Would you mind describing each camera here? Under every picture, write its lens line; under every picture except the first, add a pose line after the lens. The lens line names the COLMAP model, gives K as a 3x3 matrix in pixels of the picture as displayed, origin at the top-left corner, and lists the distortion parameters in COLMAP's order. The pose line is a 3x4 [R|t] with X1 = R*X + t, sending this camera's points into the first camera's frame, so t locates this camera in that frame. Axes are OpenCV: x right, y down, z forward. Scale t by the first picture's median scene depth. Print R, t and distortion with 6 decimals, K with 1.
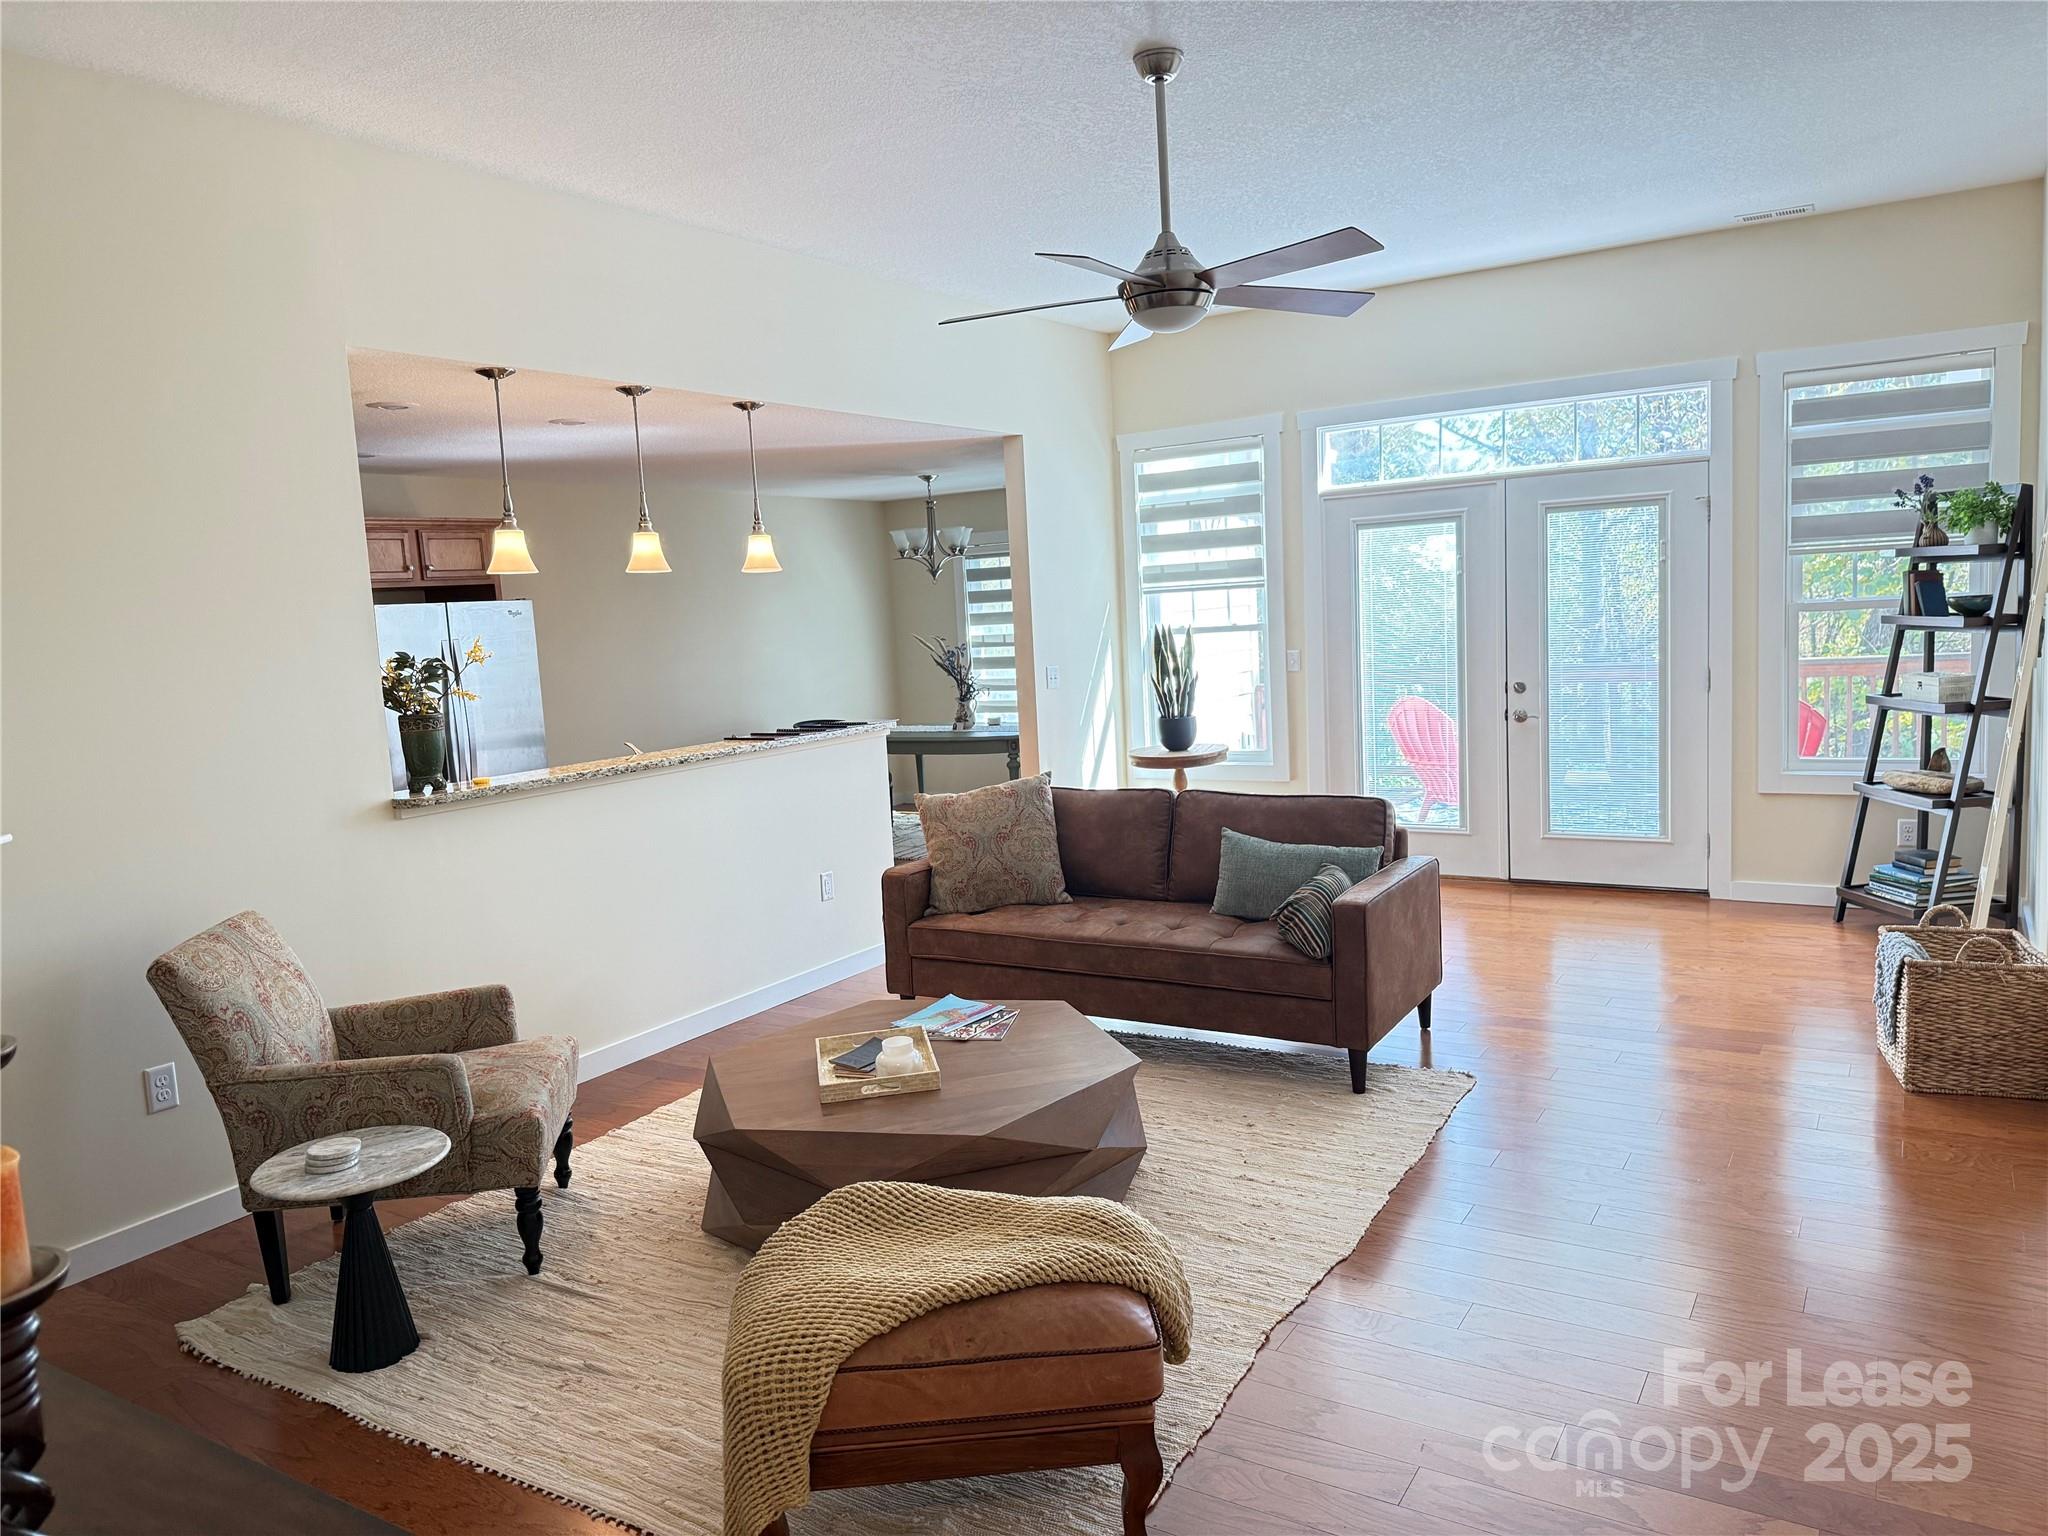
lens RADIAL K [[1412.6, 0, 1024.0], [0, 1412.6, 768.0], [0, 0, 1]] dist [0.000664, -0.001926]
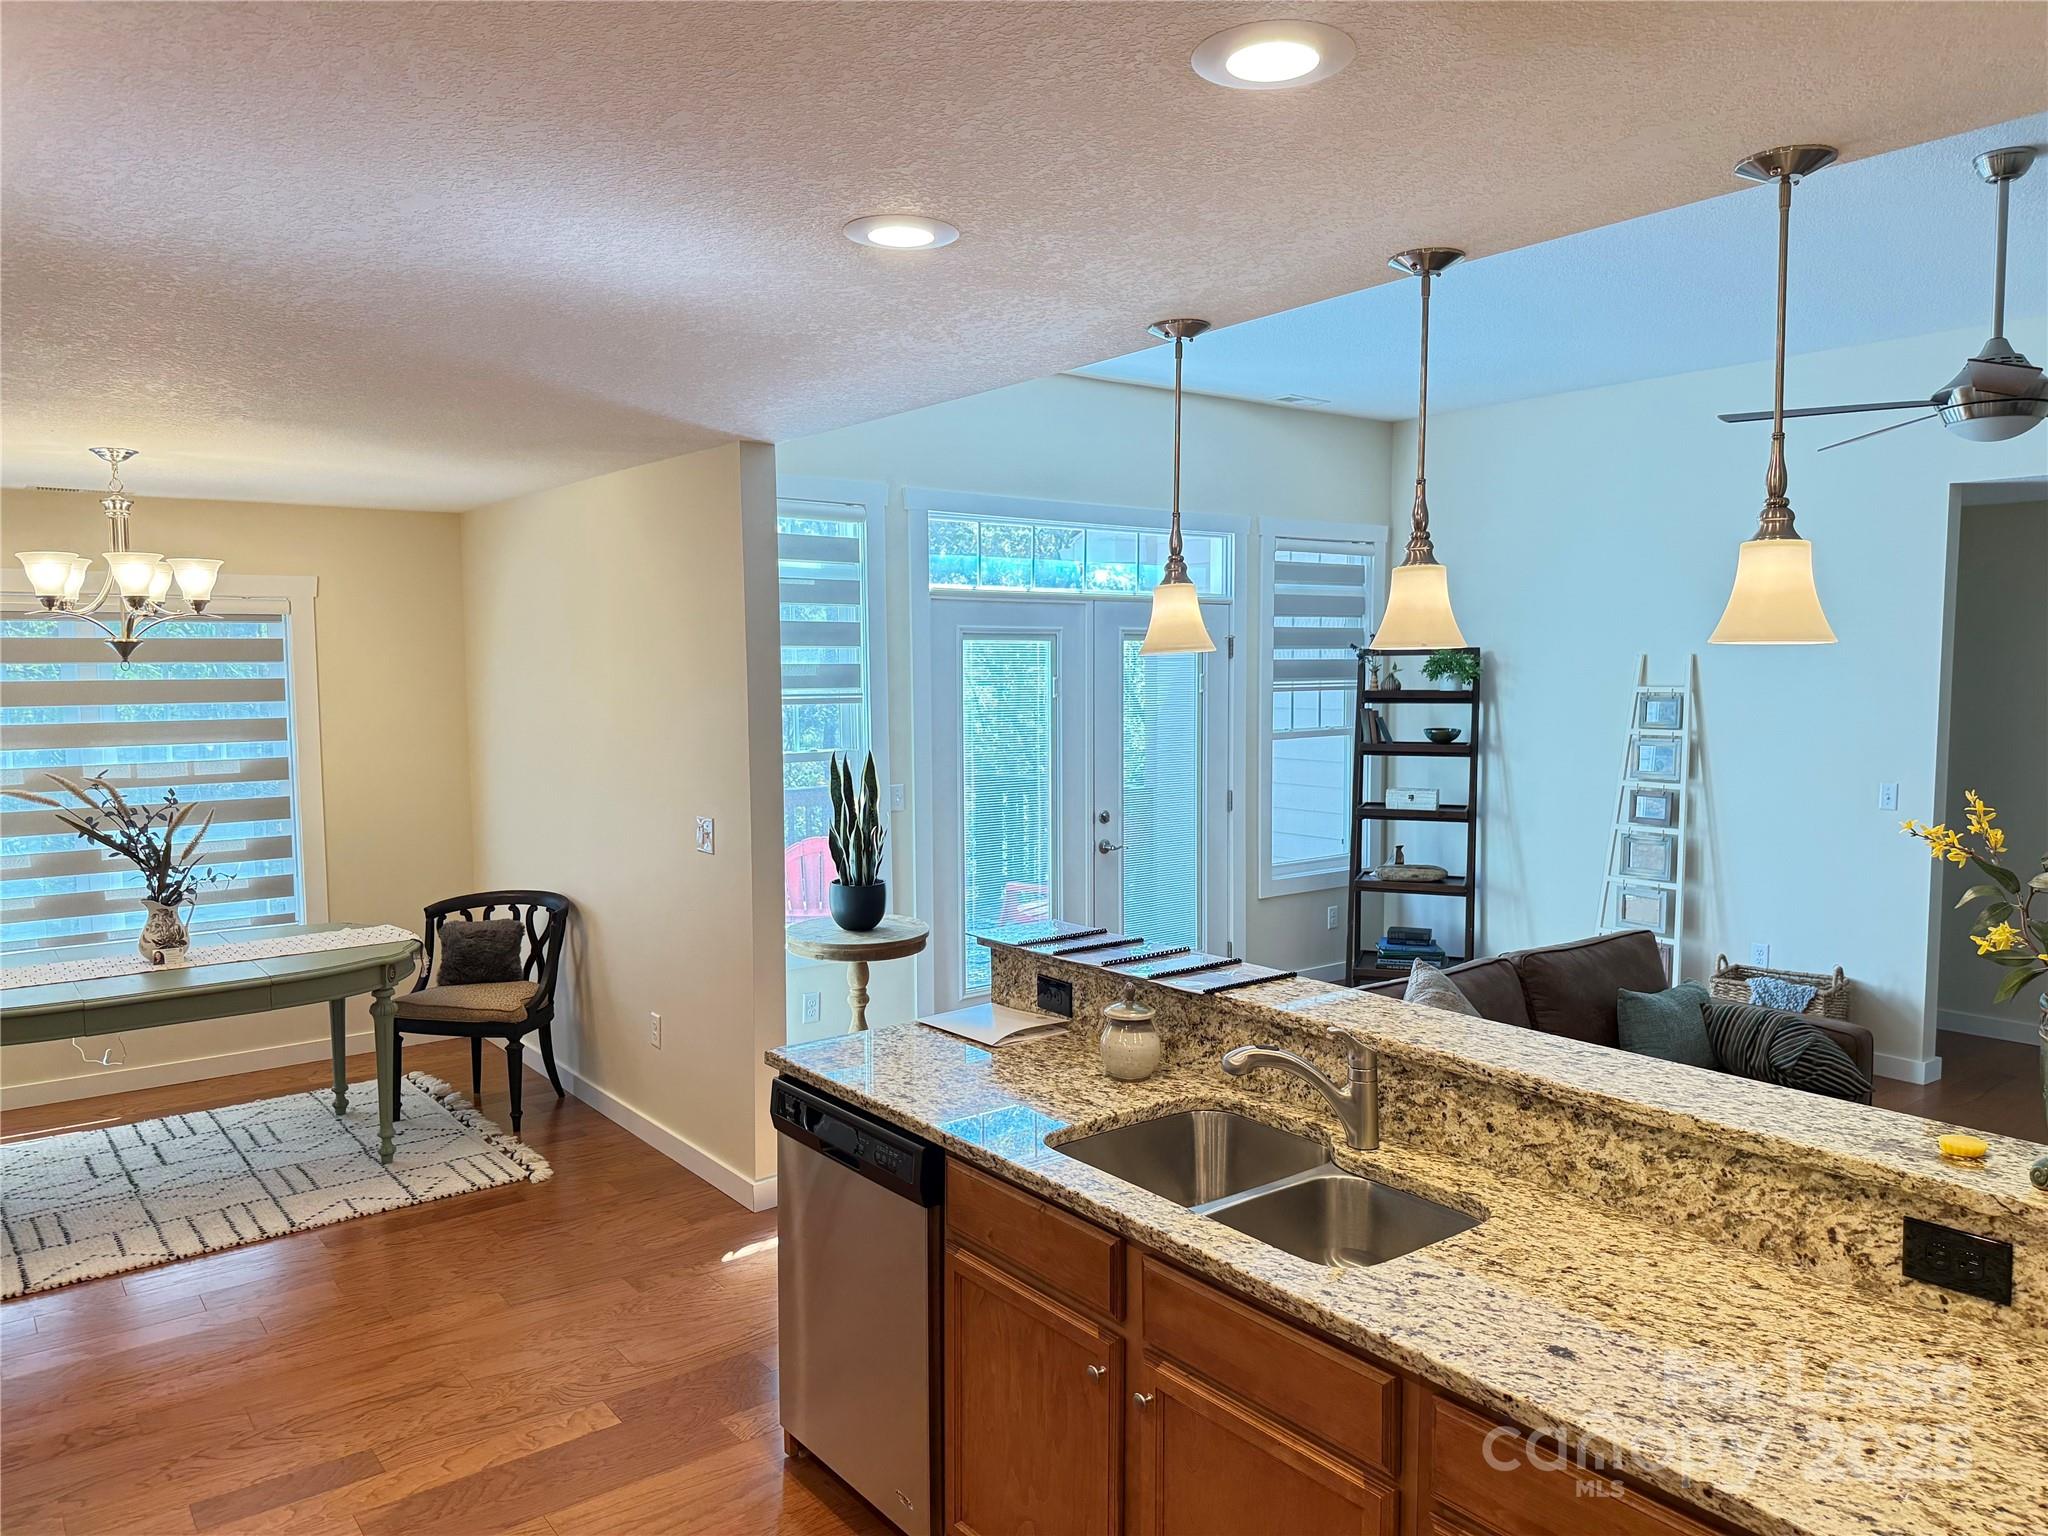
lens RADIAL K [[1412.6, 0, 1024.0], [0, 1412.6, 768.0], [0, 0, 1]] dist [0.000664, -0.001926]
pose [[0.335442, -0.012878, 0.941973, -0.559239], [0.098756, 0.994878, -0.021567, -0.074694], [-0.936870, 0.100260, 0.334996, 0.725805]]
